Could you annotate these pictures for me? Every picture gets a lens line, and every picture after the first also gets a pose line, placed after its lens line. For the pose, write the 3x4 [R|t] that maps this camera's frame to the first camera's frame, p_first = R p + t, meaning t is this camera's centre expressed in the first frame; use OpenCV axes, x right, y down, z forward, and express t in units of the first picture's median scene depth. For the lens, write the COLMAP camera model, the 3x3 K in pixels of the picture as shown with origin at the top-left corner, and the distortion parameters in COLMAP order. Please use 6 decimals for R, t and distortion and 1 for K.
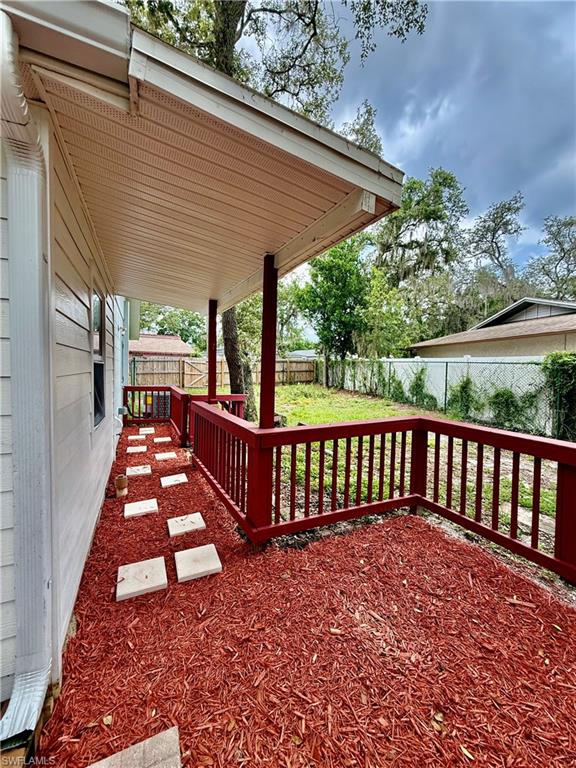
lens RADIAL K [[305.7, 0, 286.9], [0, 305.7, 384.0], [0, 0, 1]] dist [-0.001398, 0.001080]
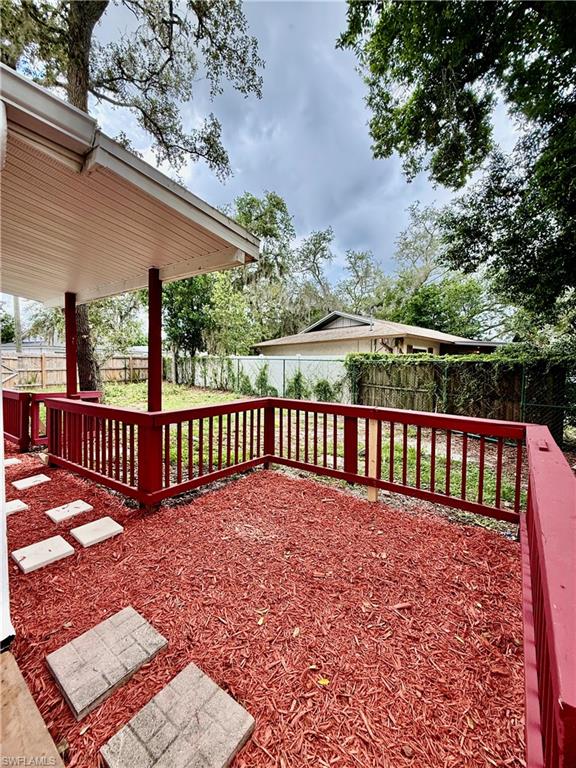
lens RADIAL K [[305.7, 0, 286.5], [0, 305.7, 381.3], [0, 0, 1]] dist [-0.001398, 0.001080]
pose [[0.881460, -0.026651, 0.471506, -0.111175], [0.027151, 0.999615, 0.005744, 0.021375], [-0.471477, 0.007739, 0.881844, -0.196324]]
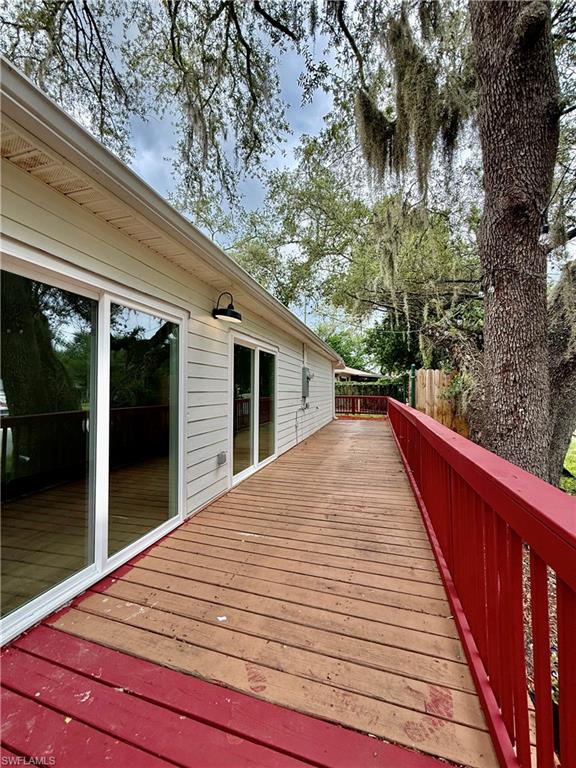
lens RADIAL K [[305.7, 0, 285.1], [0, 305.7, 383.5], [0, 0, 1]] dist [-0.001398, 0.001080]
pose [[0.678098, -0.000045, 0.734972, -3.374942], [0.052607, 0.997438, -0.048476, 0.101767], [-0.733086, 0.071536, 0.676363, -1.675082]]
